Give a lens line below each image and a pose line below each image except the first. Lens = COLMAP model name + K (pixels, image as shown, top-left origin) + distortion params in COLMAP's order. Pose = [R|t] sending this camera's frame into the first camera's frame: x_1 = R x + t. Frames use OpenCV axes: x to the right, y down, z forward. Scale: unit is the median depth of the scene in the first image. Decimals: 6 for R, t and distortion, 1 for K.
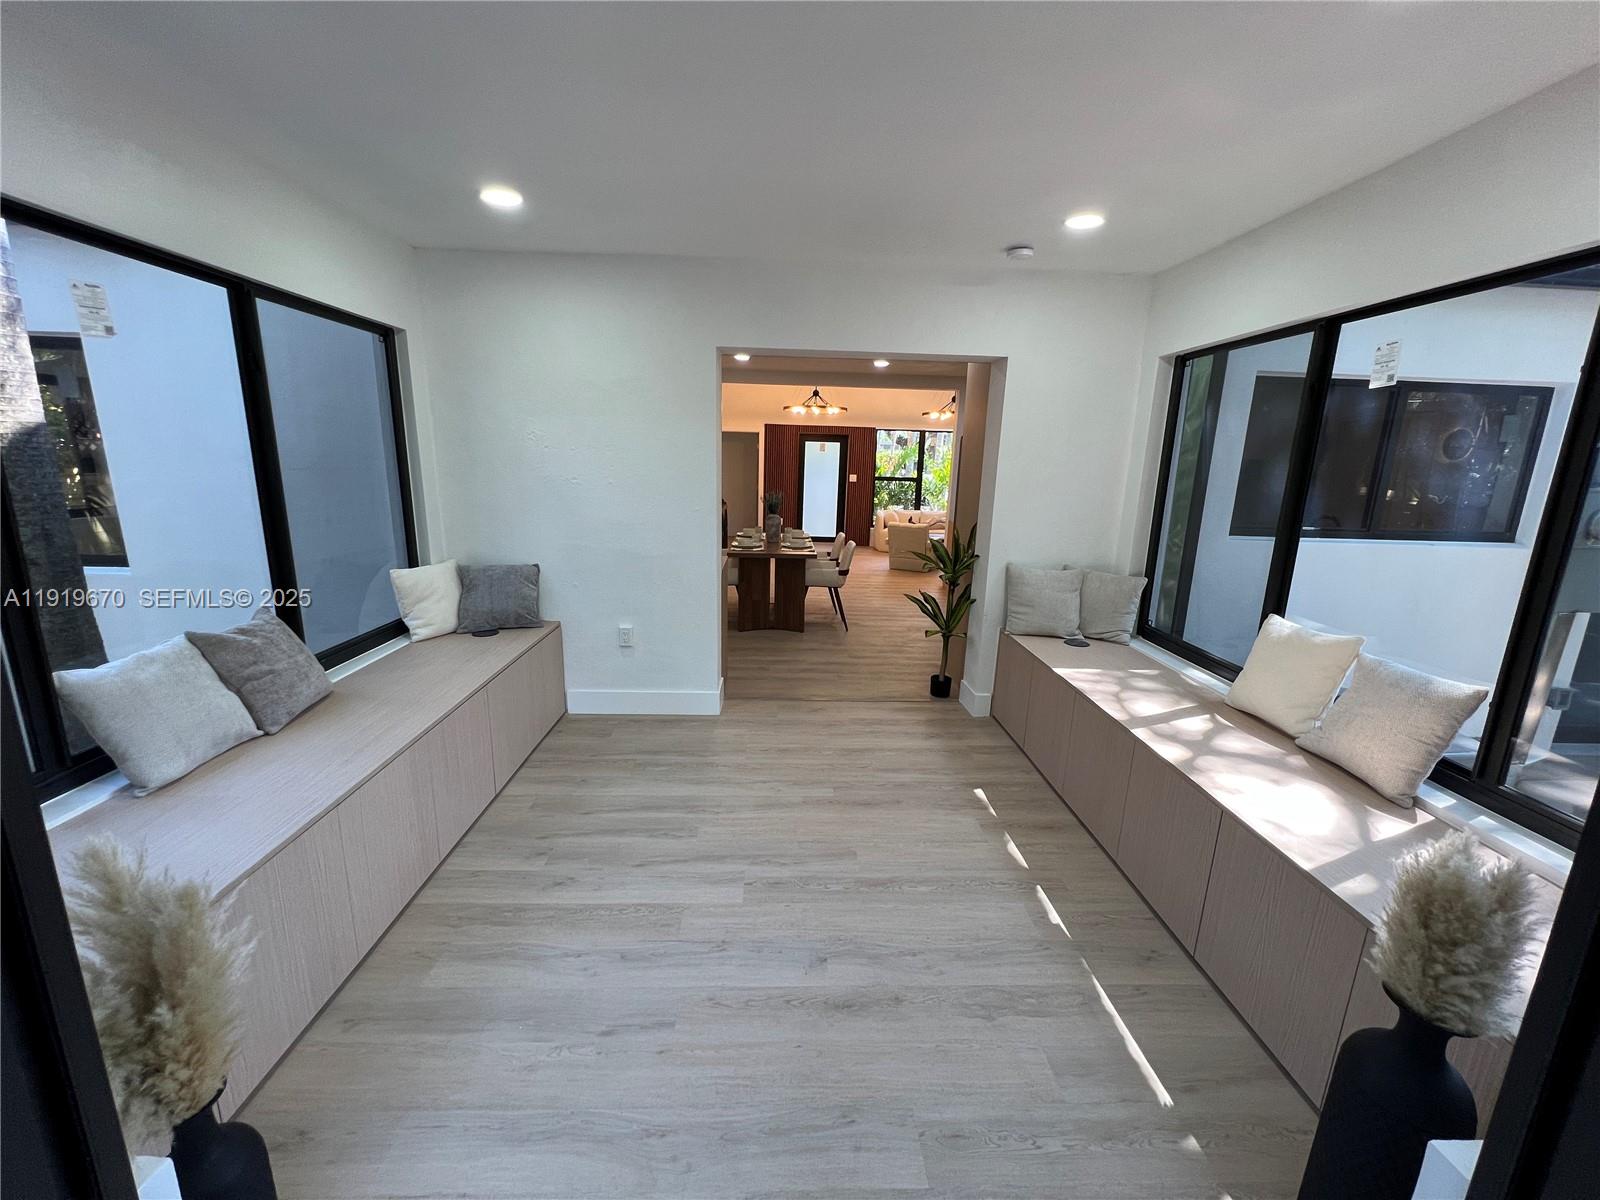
lens RADIAL K [[646.1, 0, 800.0], [0, 646.1, 600.0], [0, 0, 1]] dist [0.001069, 0.000161]
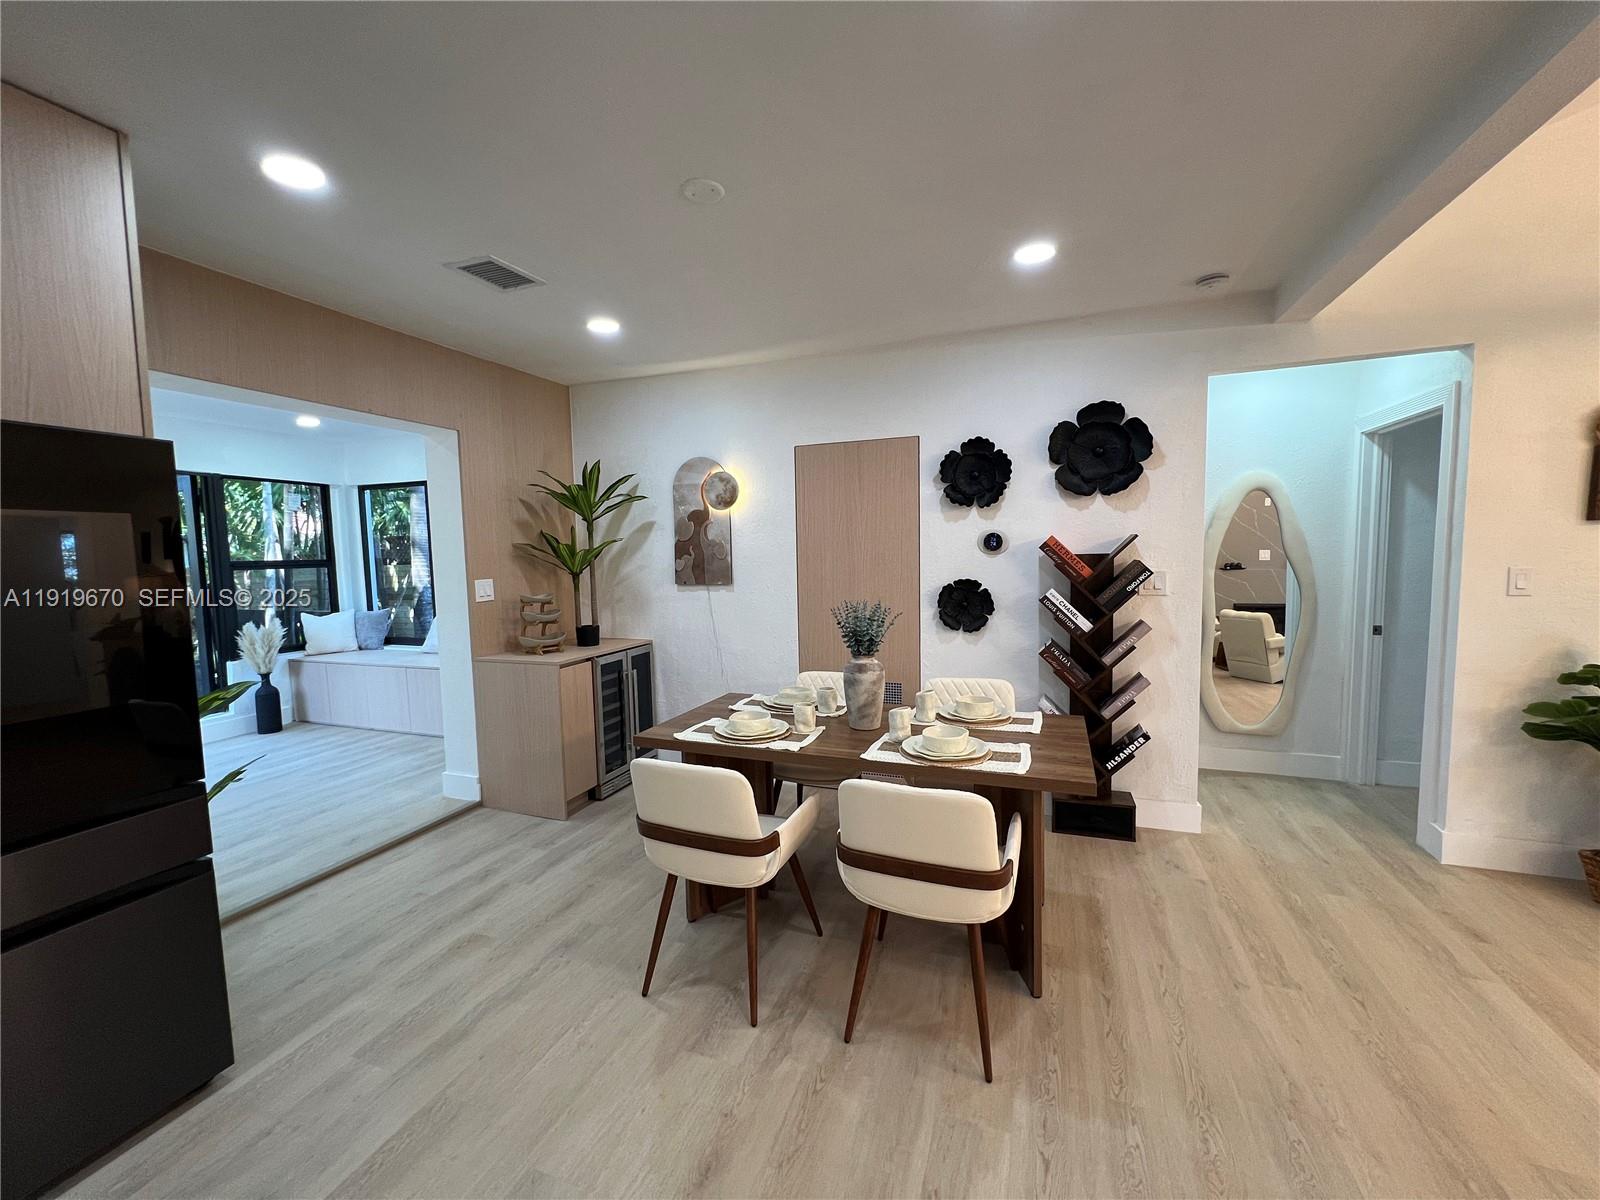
lens RADIAL K [[638.8, 0, 799.9], [0, 638.8, 597.5], [0, 0, 1]] dist [-0.000255, 0.000013]
pose [[-0.394836, 0.053029, -0.917220, 0.794359], [-0.186644, 0.972886, 0.136592, -0.518791], [0.899594, 0.225125, -0.374232, 2.636795]]
